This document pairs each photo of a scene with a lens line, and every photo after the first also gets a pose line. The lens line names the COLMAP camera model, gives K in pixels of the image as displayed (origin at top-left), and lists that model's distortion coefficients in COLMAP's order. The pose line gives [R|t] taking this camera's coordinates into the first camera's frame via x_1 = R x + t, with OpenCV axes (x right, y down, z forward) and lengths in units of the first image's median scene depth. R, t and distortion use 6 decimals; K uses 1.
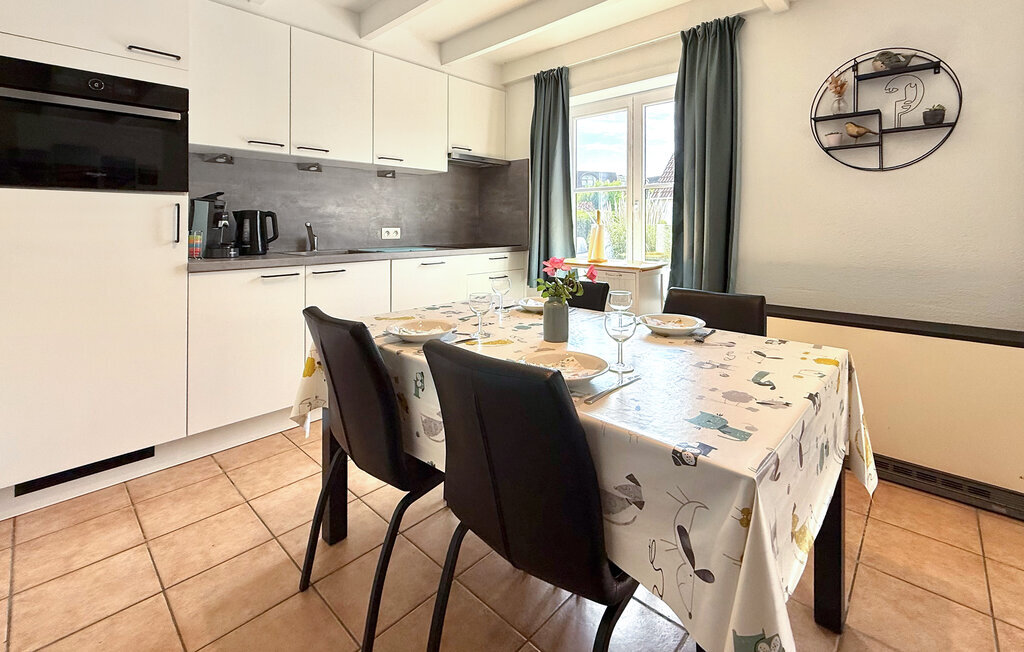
lens RADIAL K [[445.8, 0, 514.7], [0, 445.8, 225.0], [0, 0, 1]] dist [0.000270, -0.000356]
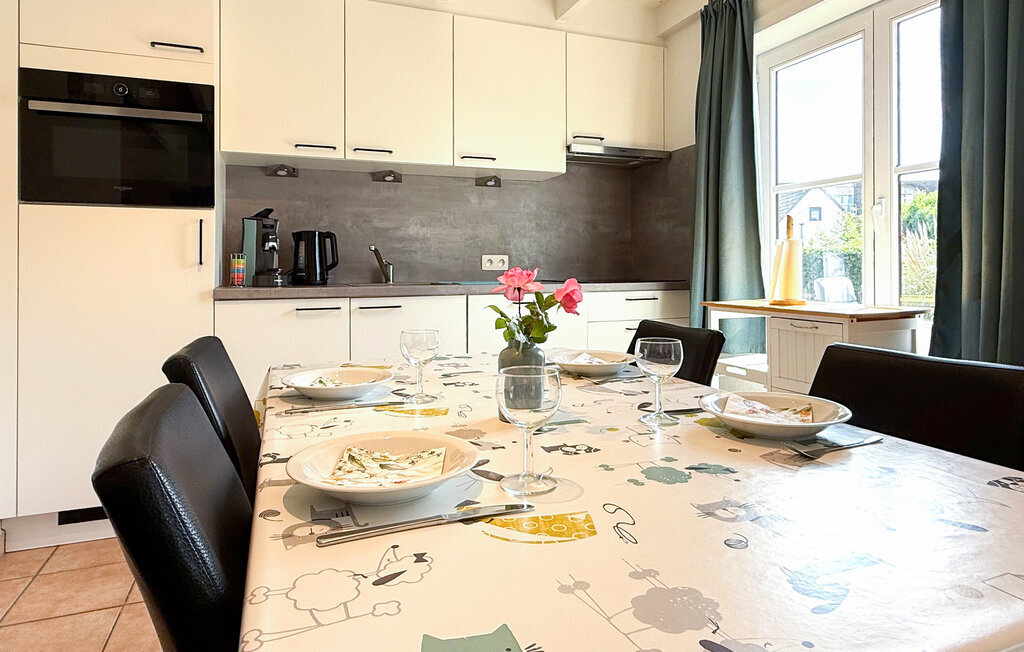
lens RADIAL K [[584.3, 0, 510.4], [0, 584.3, 268.2], [0, 0, 1]] dist [-0.002592, -0.000187]
pose [[0.902263, -0.004489, -0.431163, 0.209486], [0.003539, 0.999989, -0.003007, 0.040571], [0.431172, 0.001188, 0.902269, 0.188653]]
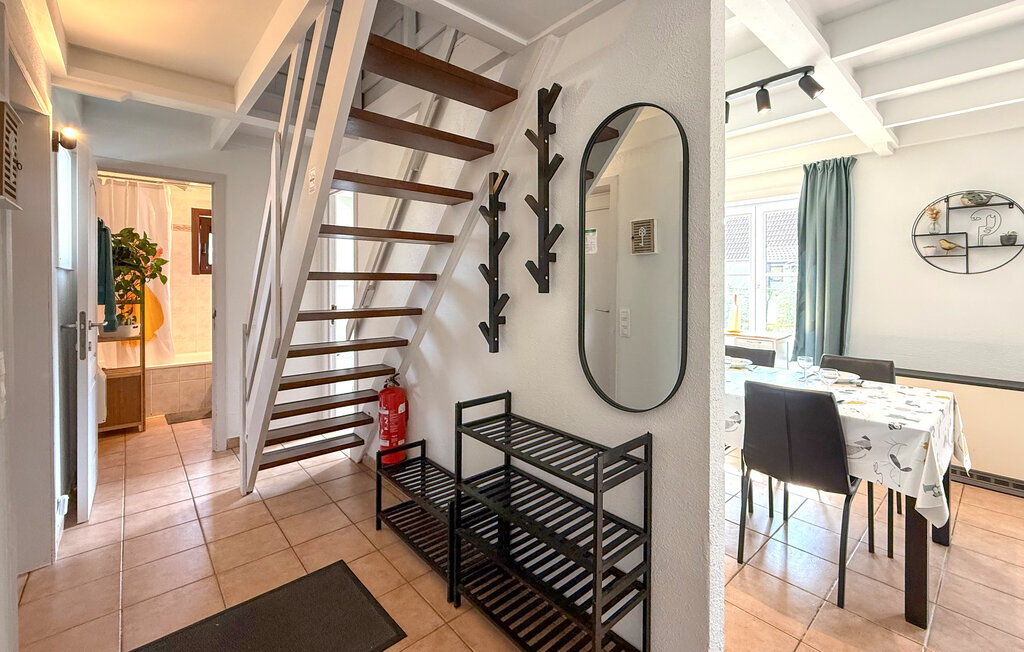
lens RADIAL K [[433.7, 0, 511.1], [0, 433.7, 283.2], [0, 0, 1]] dist [0.001461, 0.000557]
pose [[0.994783, 0.001979, -0.101998, -0.403669], [-0.001588, 0.999991, 0.003916, -0.079323], [0.102005, -0.003734, 0.994777, -0.440635]]
